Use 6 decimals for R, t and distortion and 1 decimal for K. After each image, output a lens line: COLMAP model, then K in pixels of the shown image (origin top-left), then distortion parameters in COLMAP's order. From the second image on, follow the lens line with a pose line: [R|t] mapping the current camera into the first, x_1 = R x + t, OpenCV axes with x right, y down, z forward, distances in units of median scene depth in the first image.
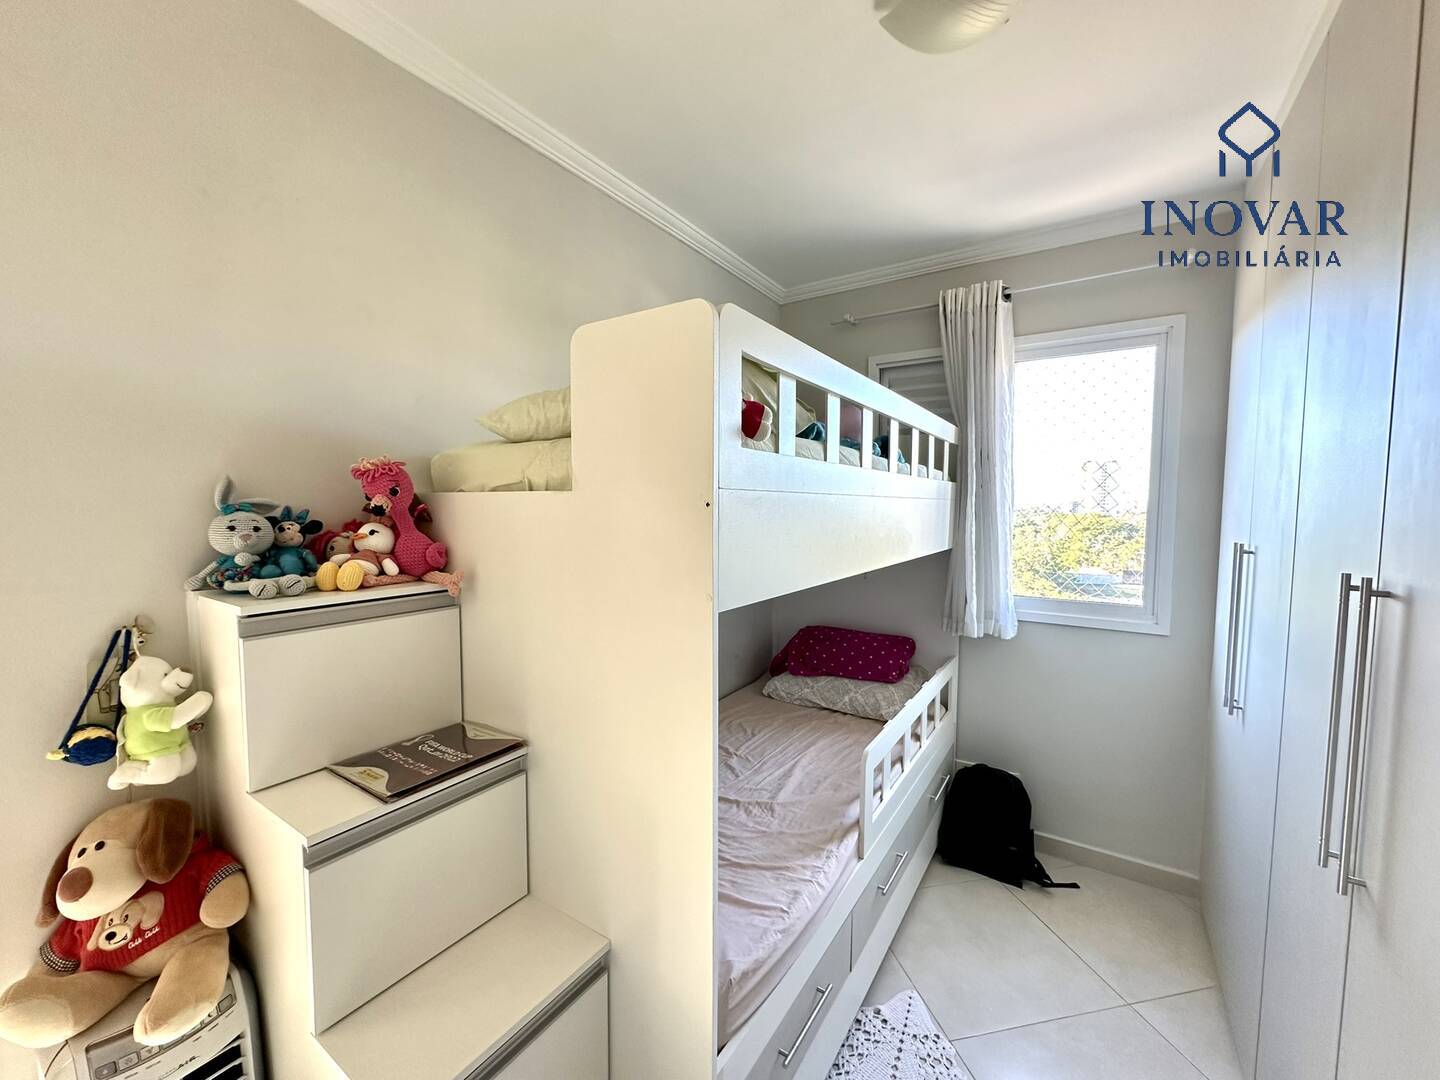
lens RADIAL K [[576.4, 0, 721.0], [0, 576.4, 539.4], [0, 0, 1]] dist [-0.004076, 0.000755]
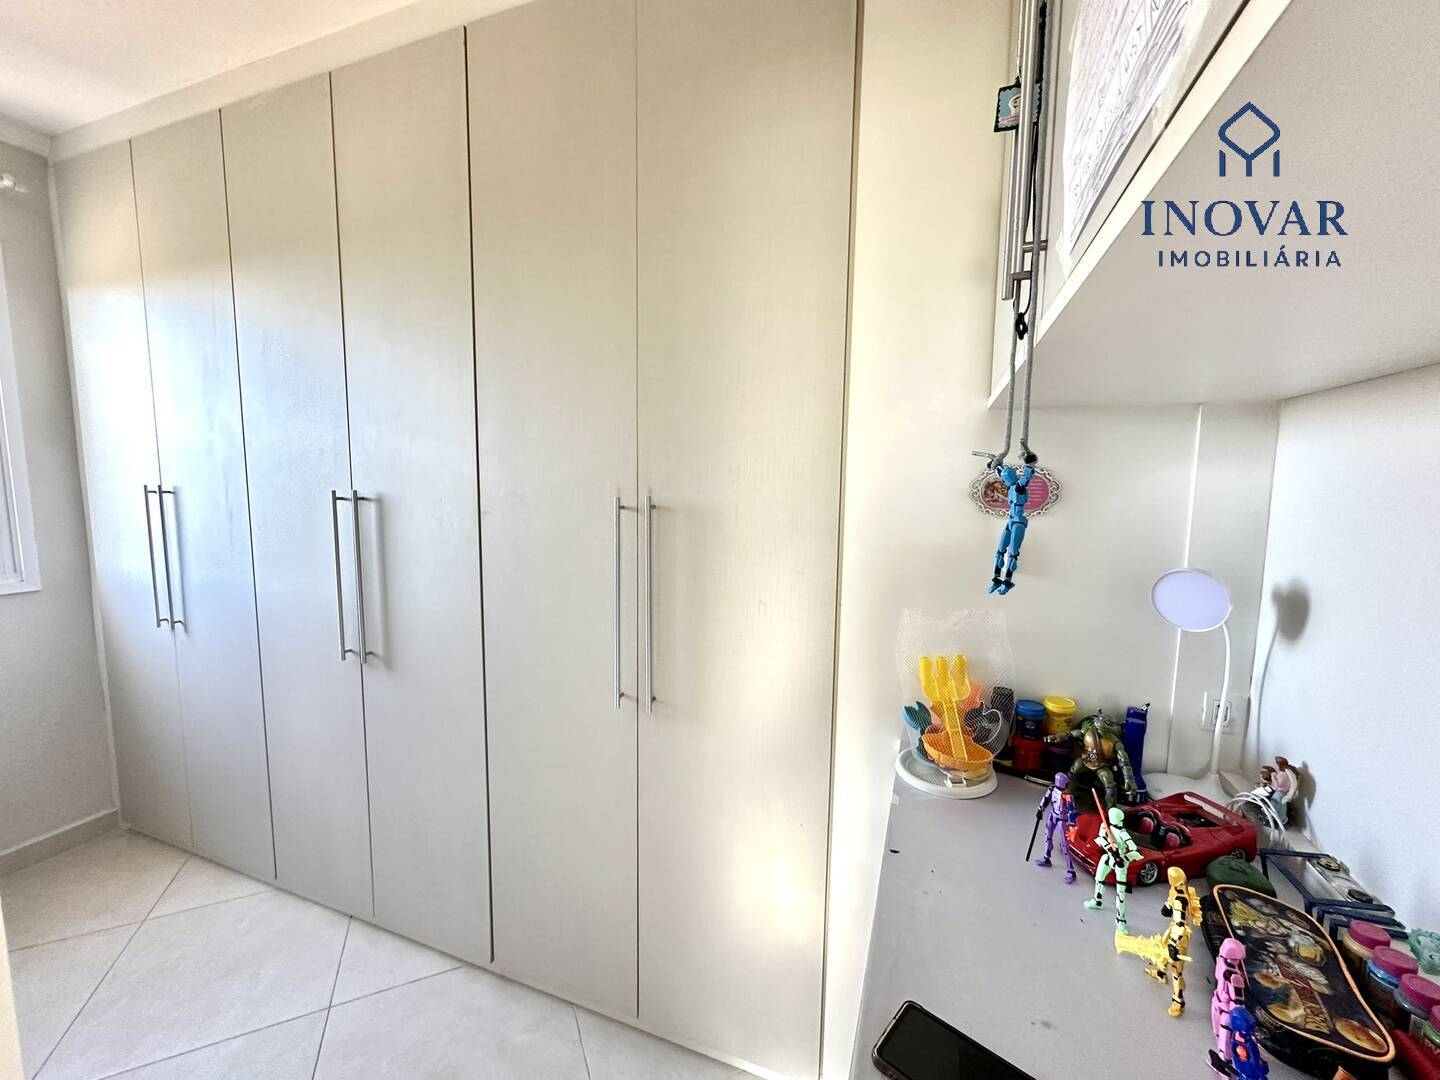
lens RADIAL K [[575.2, 0, 719.4], [0, 575.2, 539.8], [0, 0, 1]] dist [-0.003542, 0.000666]
pose [[-0.221244, -0.111014, 0.968879, -0.745557], [0.045525, 0.991241, 0.123972, 0.036450], [-0.974155, 0.071537, -0.214252, 0.209828]]
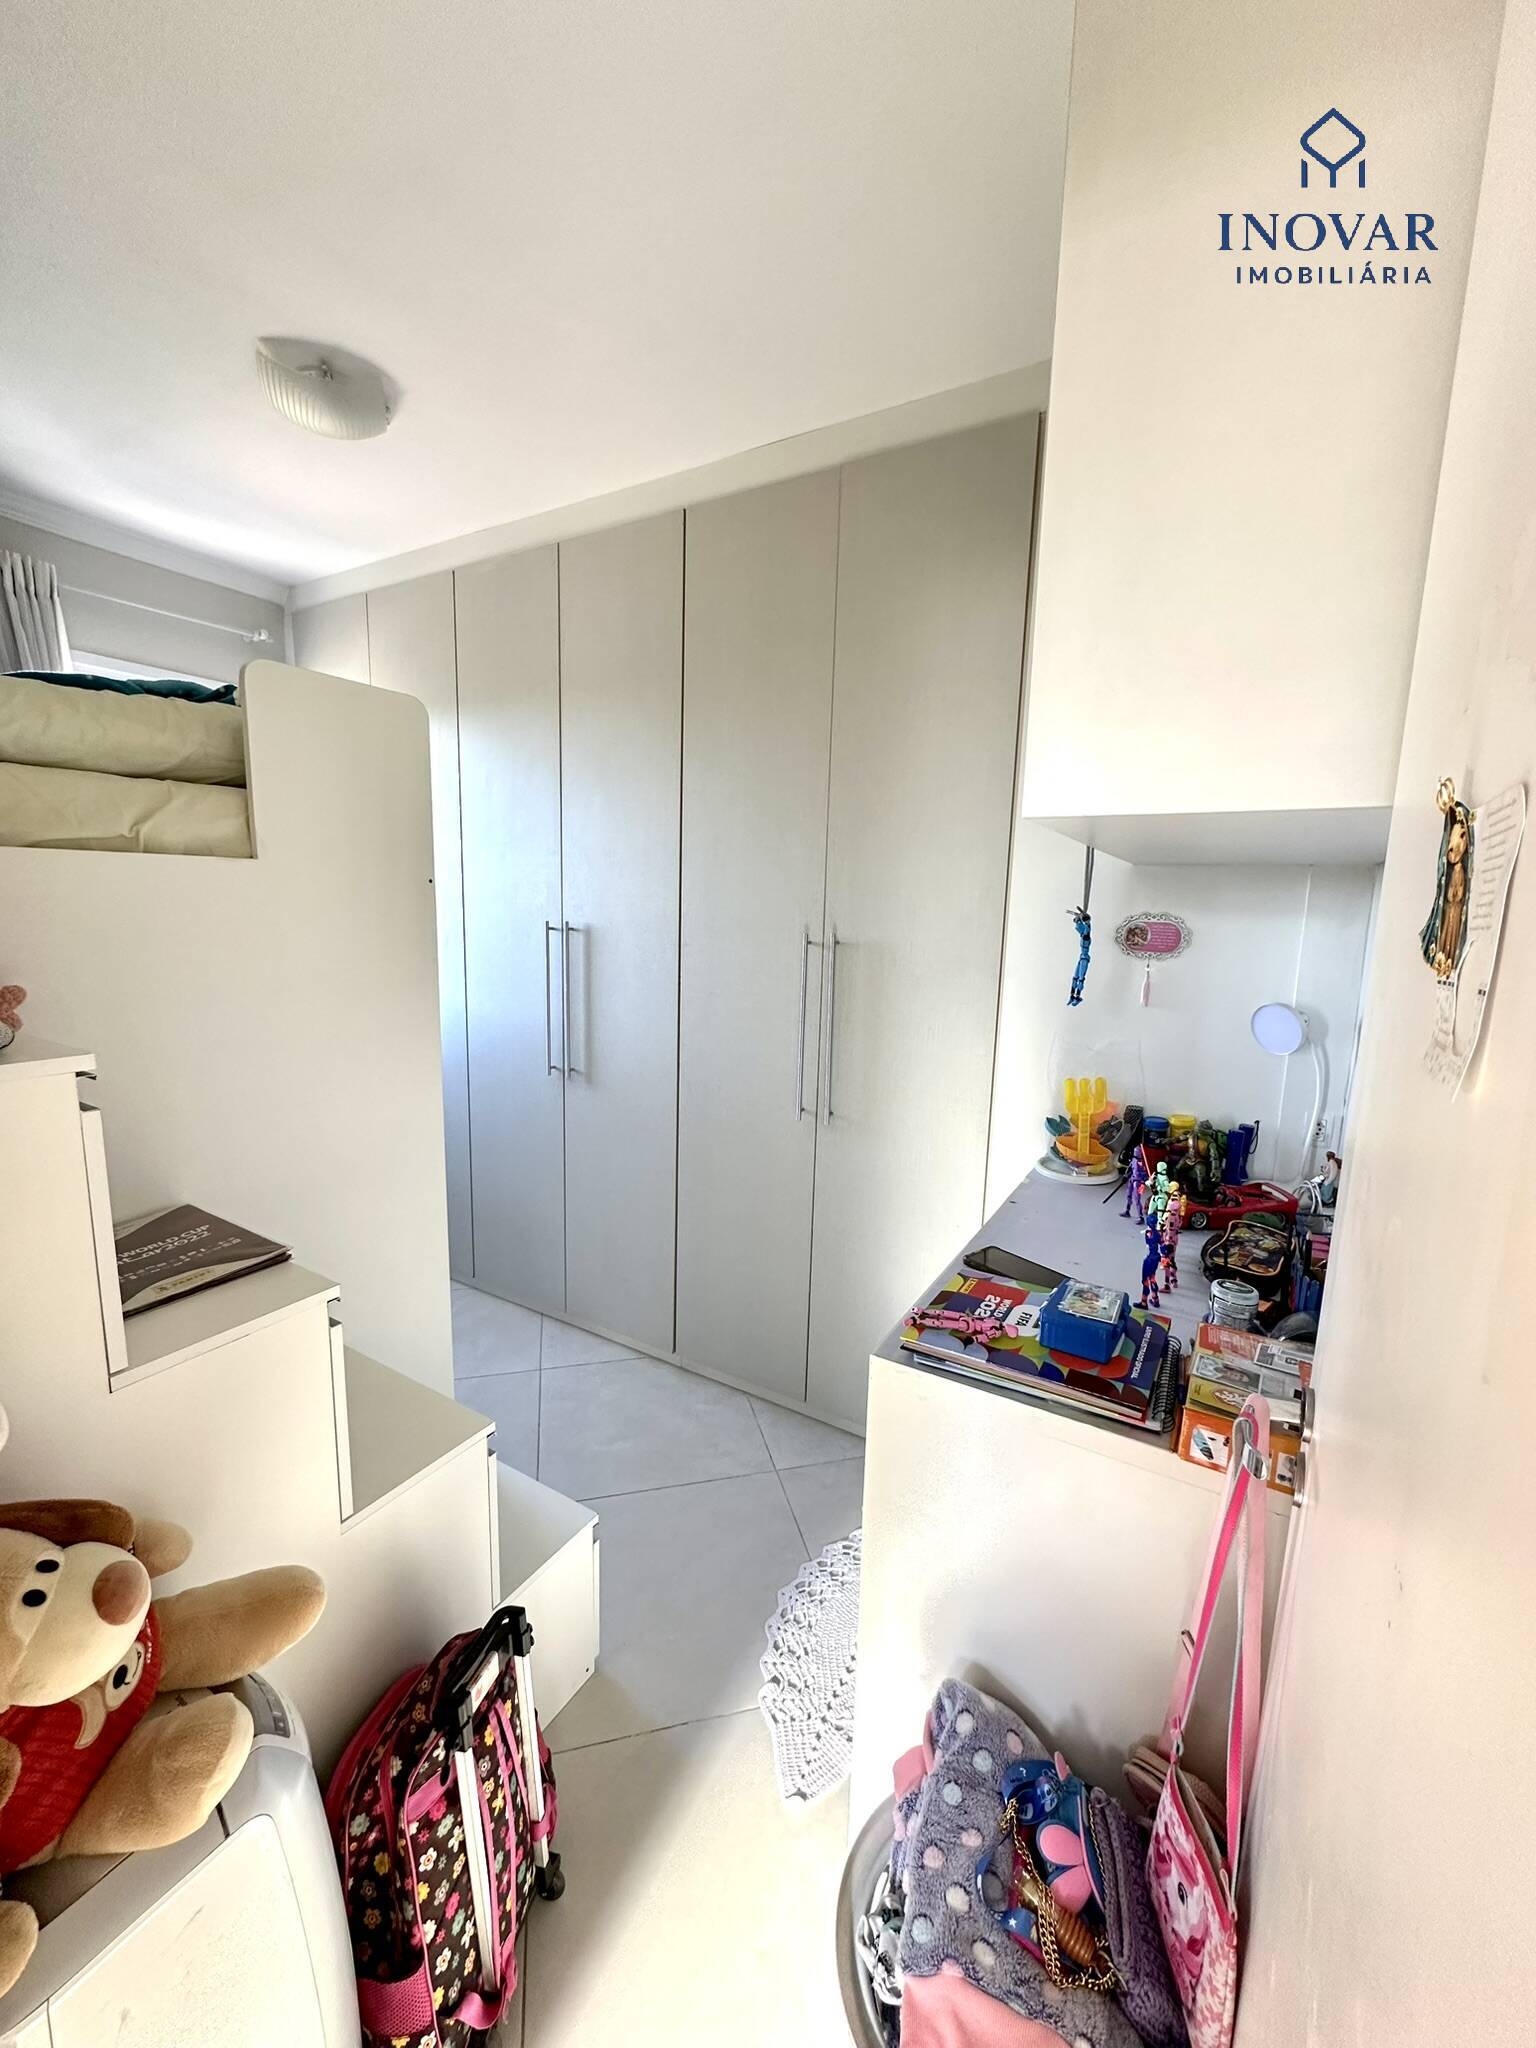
lens RADIAL K [[818.0, 0, 767.9], [0, 818.0, 1025.7], [0, 0, 1]] dist [-0.003542, 0.000666]
pose [[-0.048411, -0.158414, 0.986185, -1.461174], [0.033392, 0.986534, 0.160109, -0.009898], [-0.998269, 0.040682, -0.042470, 0.334519]]
